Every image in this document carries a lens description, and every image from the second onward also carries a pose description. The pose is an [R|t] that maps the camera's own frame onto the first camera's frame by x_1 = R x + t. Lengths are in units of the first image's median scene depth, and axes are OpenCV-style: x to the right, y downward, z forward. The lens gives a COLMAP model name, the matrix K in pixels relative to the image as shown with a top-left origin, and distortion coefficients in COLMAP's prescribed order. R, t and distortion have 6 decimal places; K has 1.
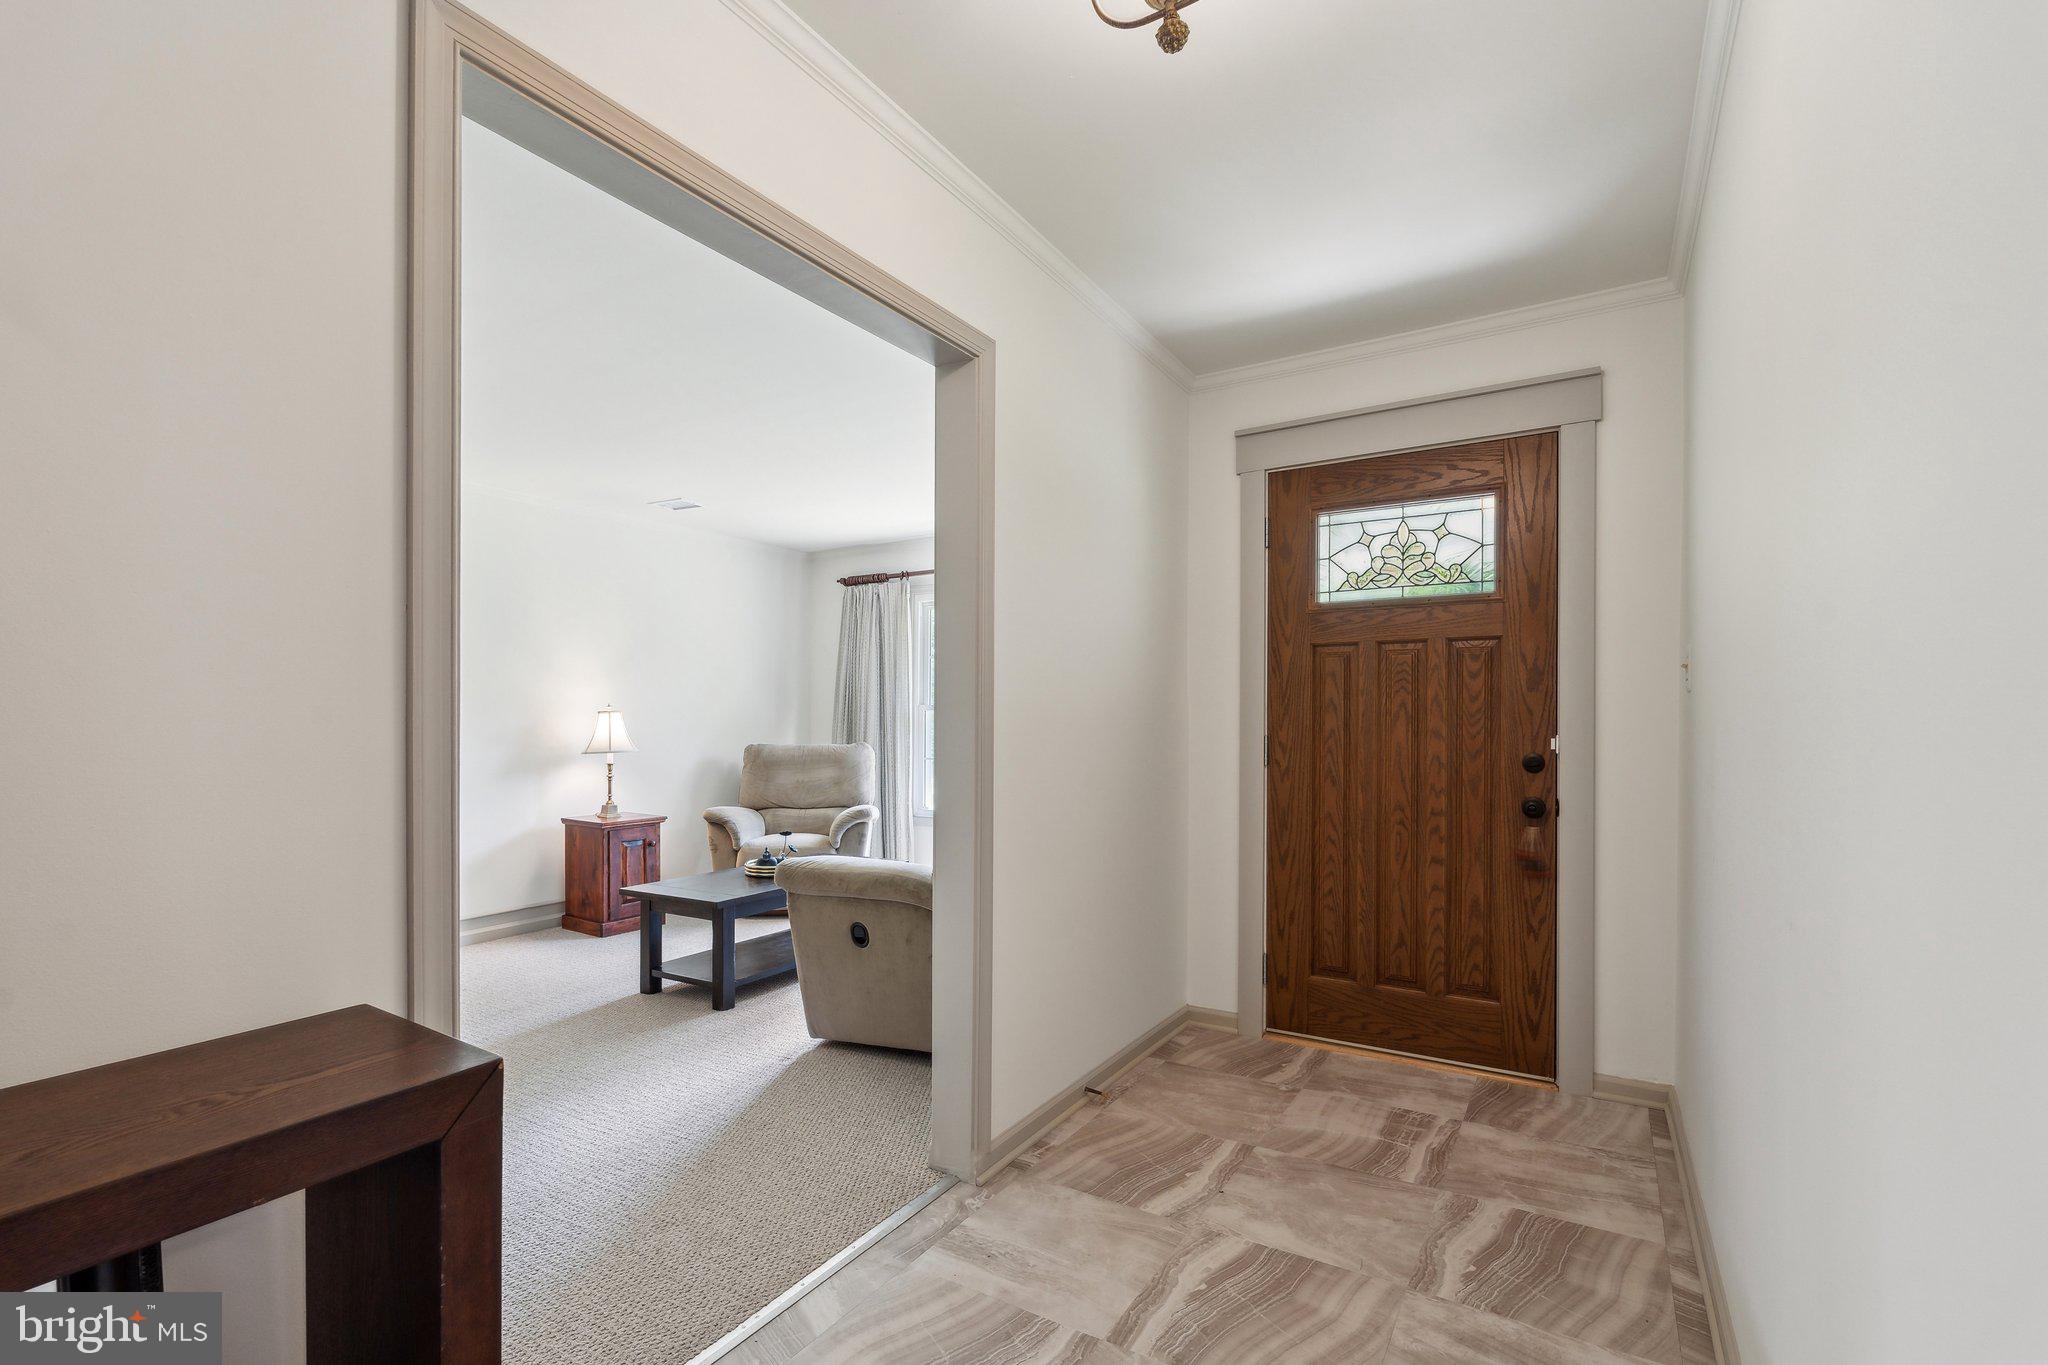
lens RADIAL K [[918.7, 0, 1024.9], [0, 918.7, 715.1], [0, 0, 1]] dist [-0.017074, 0.000283]
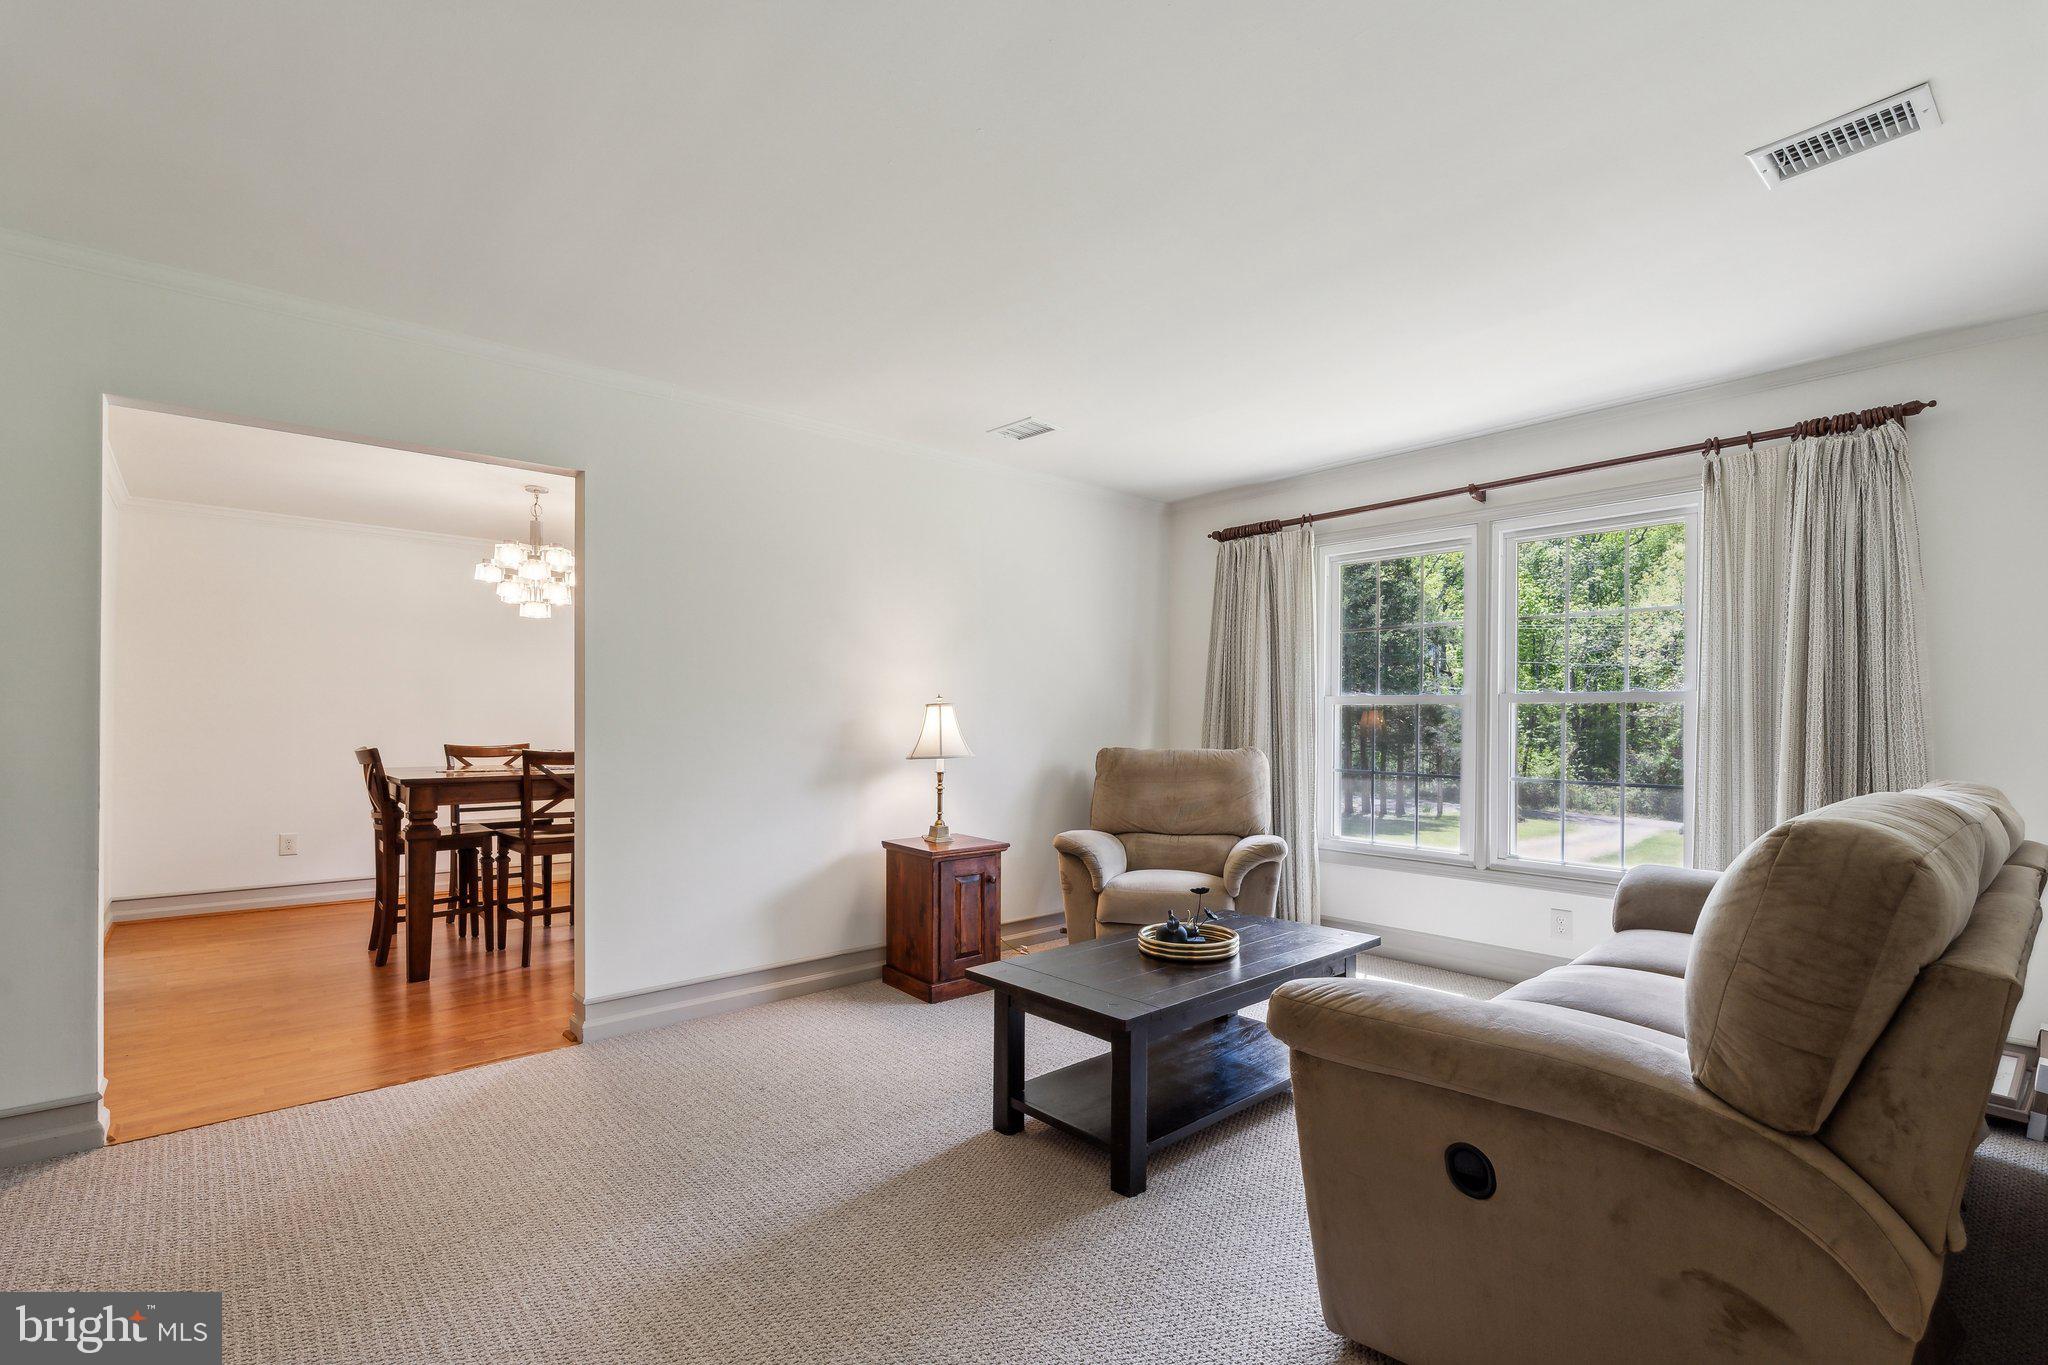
lens RADIAL K [[918.7, 0, 1024.9], [0, 918.7, 715.1], [0, 0, 1]] dist [-0.017074, 0.000283]
pose [[0.952744, 0.002982, -0.303760, -0.151076], [-0.002605, 0.999995, 0.001644, 0.003829], [0.303764, -0.000775, 0.952747, 0.286666]]
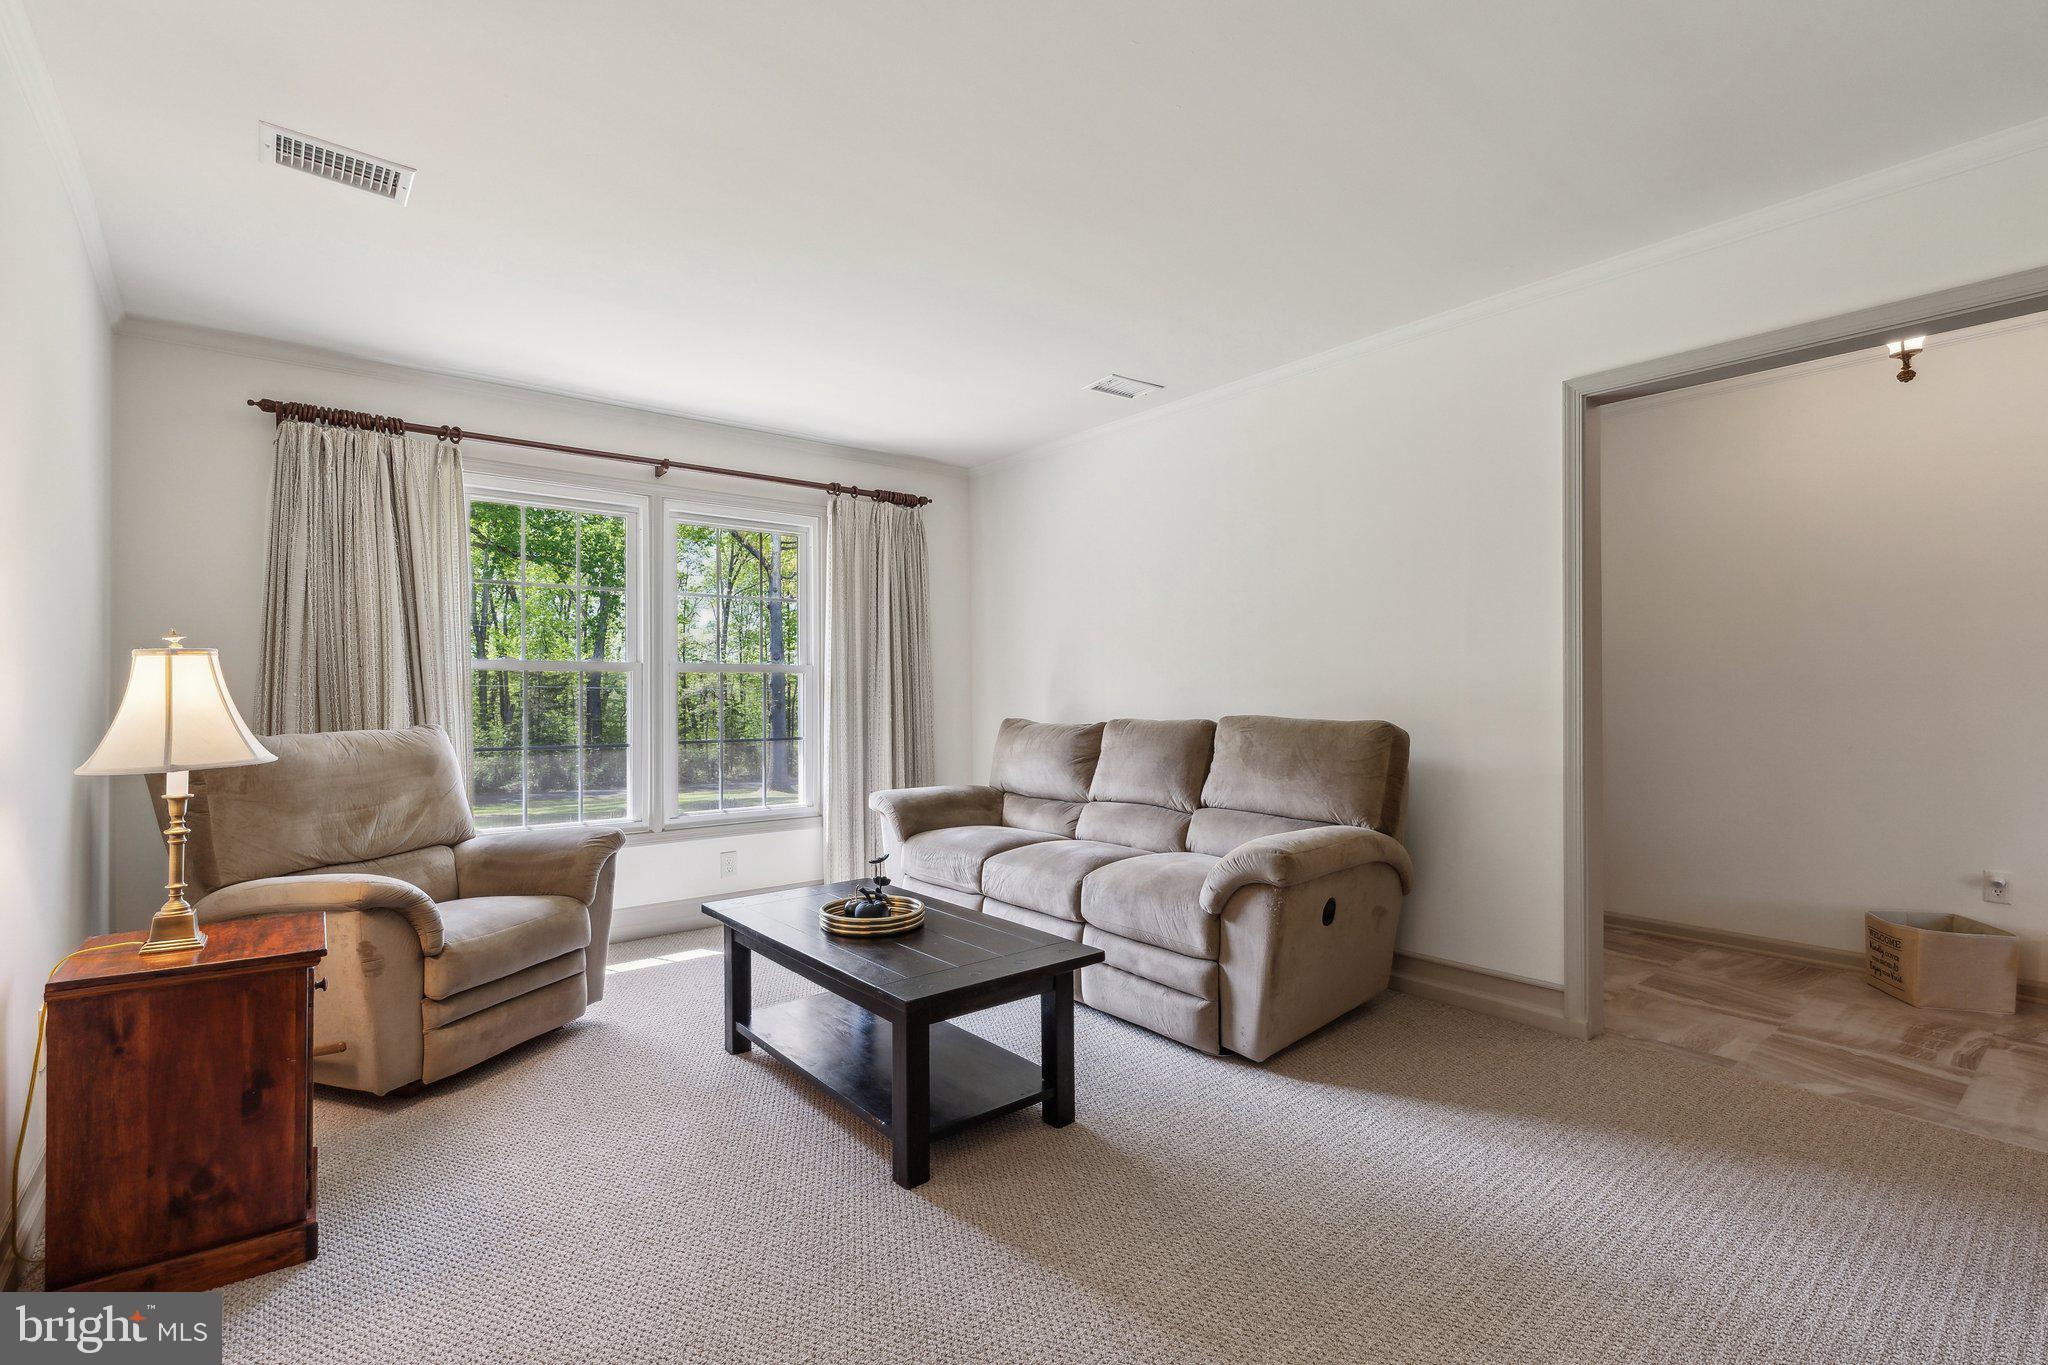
lens RADIAL K [[929.5, 0, 1024.0], [0, 929.5, 682.5], [0, 0, 1]] dist [-0.002615, 0.000177]
pose [[0.342837, 0.009421, 0.939348, -0.681989], [-0.001241, 0.999953, -0.009576, 0.011378], [-0.939394, 0.002117, 0.342832, 0.566700]]
